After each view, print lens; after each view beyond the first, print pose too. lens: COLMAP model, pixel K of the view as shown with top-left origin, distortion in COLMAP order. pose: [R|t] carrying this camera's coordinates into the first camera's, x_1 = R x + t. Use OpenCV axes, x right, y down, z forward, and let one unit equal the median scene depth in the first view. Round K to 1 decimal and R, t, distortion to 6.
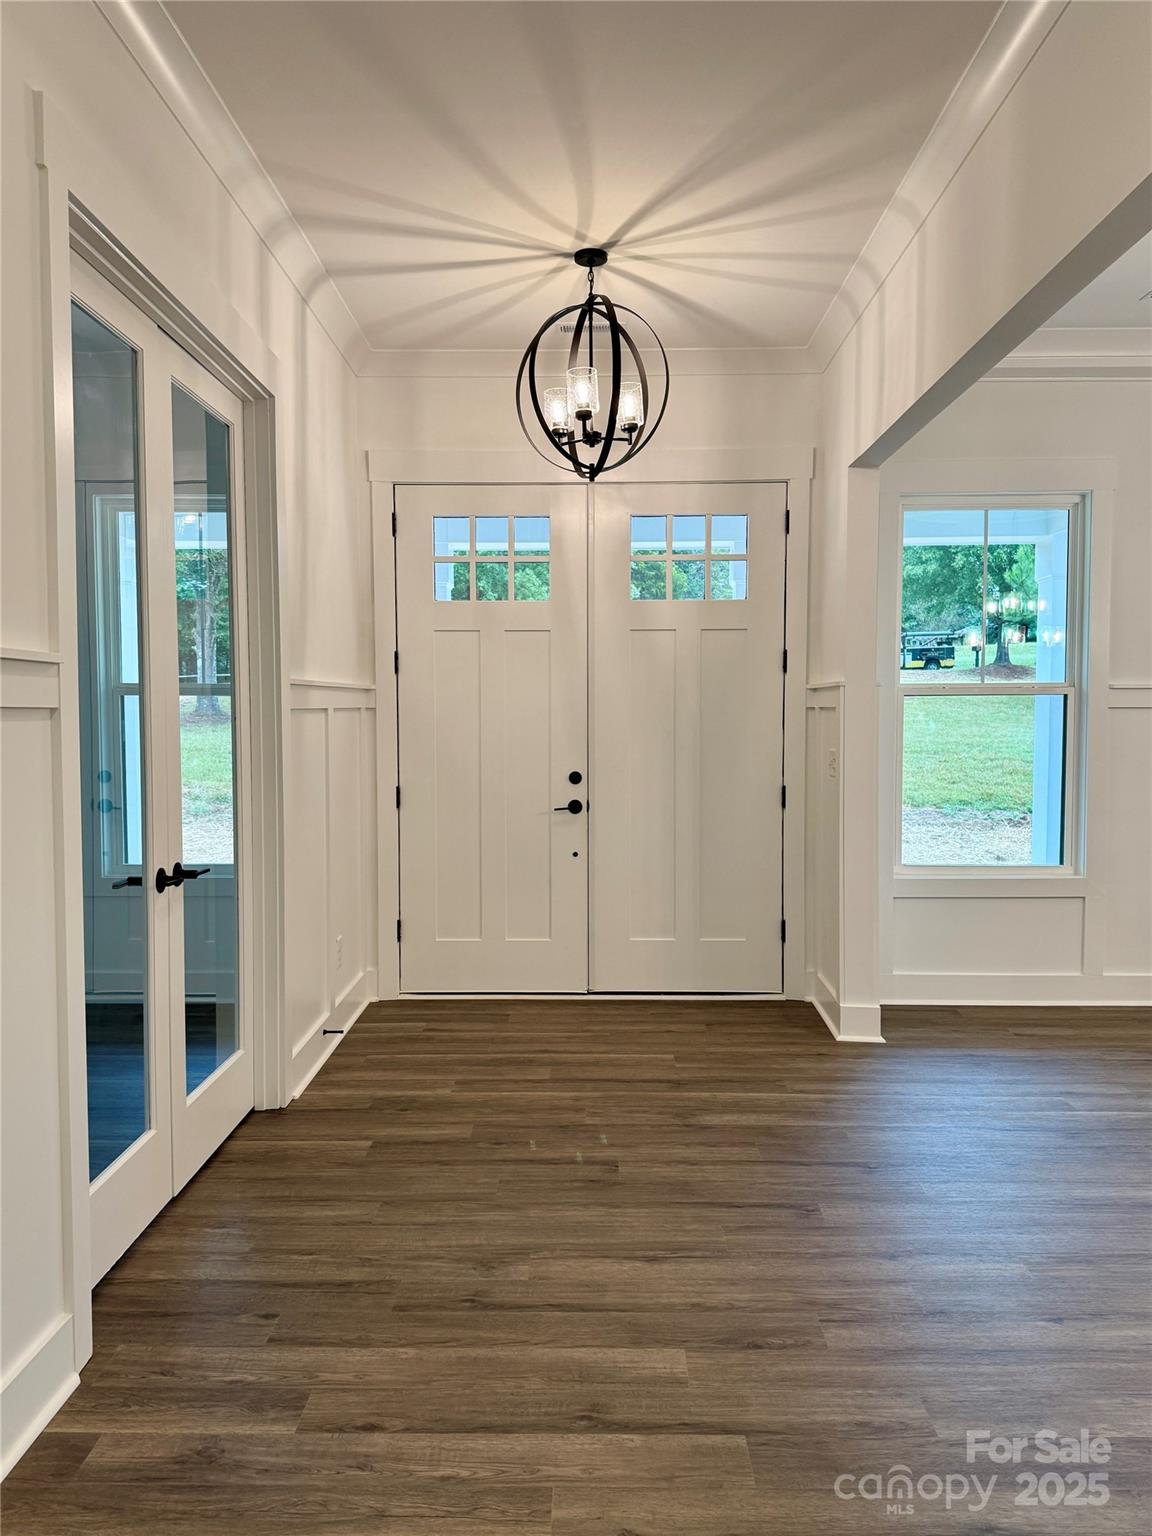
lens RADIAL K [[1077.4, 0, 576.0], [0, 1077.4, 768.0], [0, 0, 1]] dist [0.137048, -0.295385]
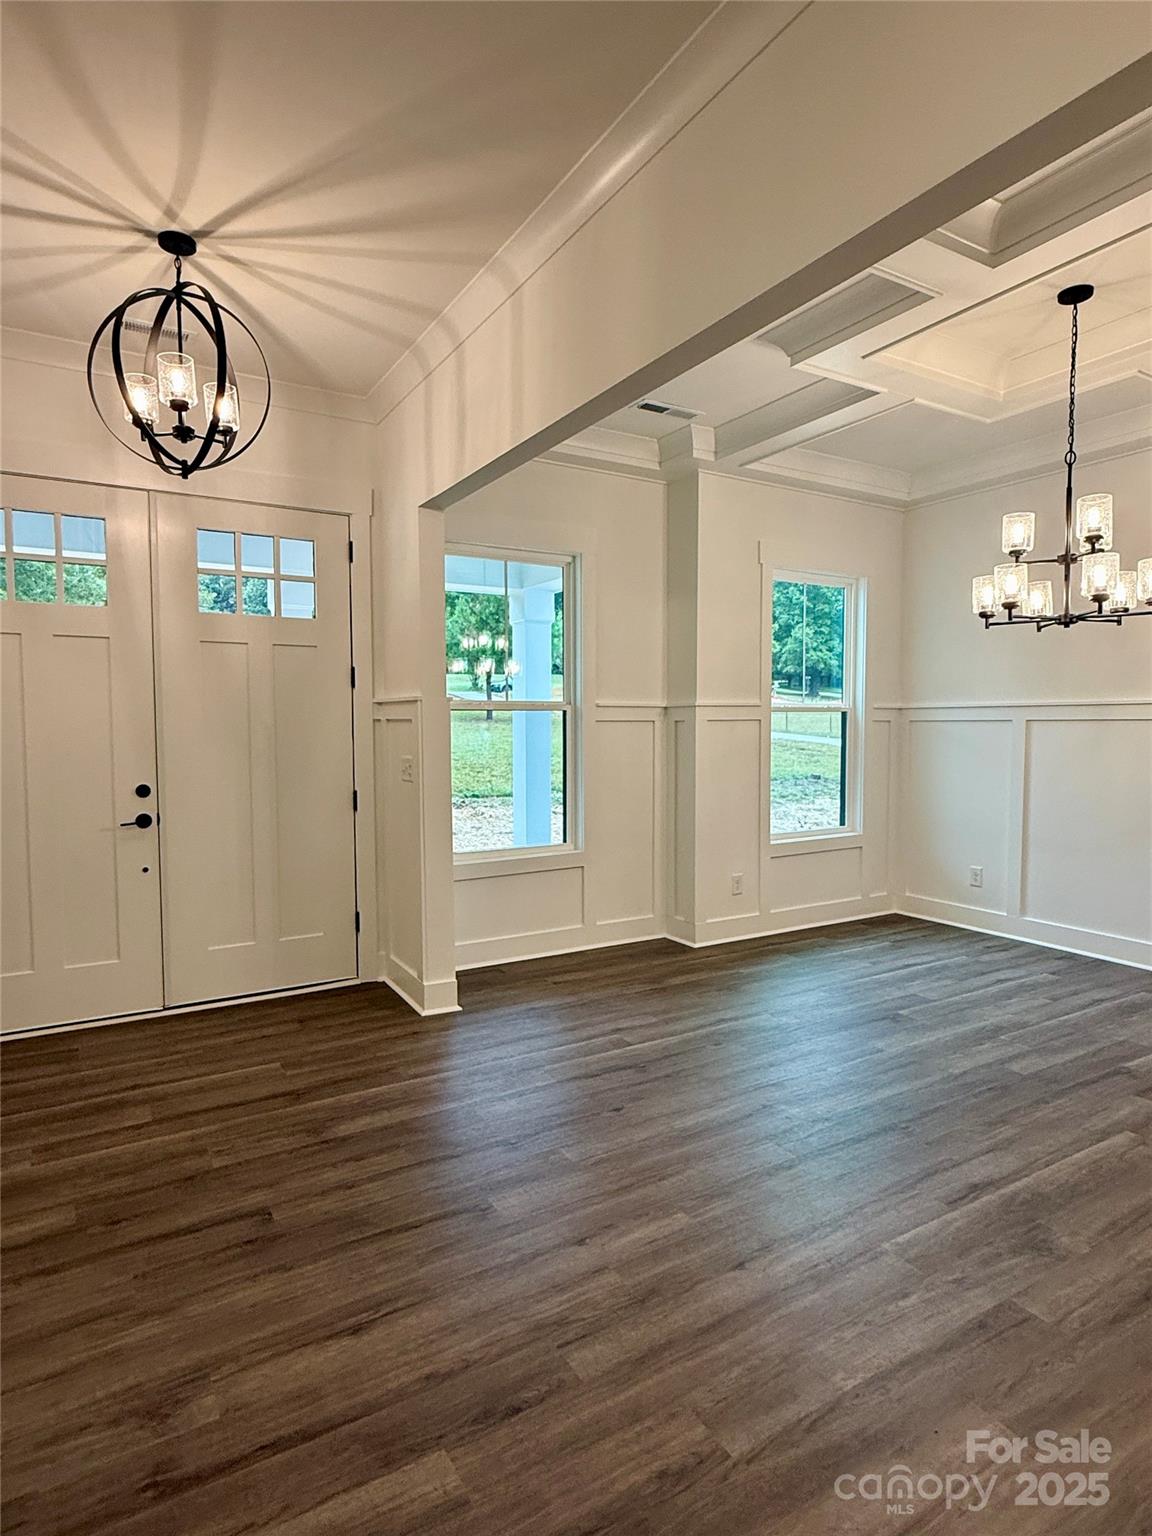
lens RADIAL K [[844.5, 0, 576.0], [0, 844.5, 768.0], [0, 0, 1]] dist [-0.000001, -0.000040]
pose [[0.854129, -0.026779, 0.519371, -0.081456], [0.025772, 0.999626, 0.009158, -0.011320], [-0.519422, 0.005563, 0.854500, 0.196191]]
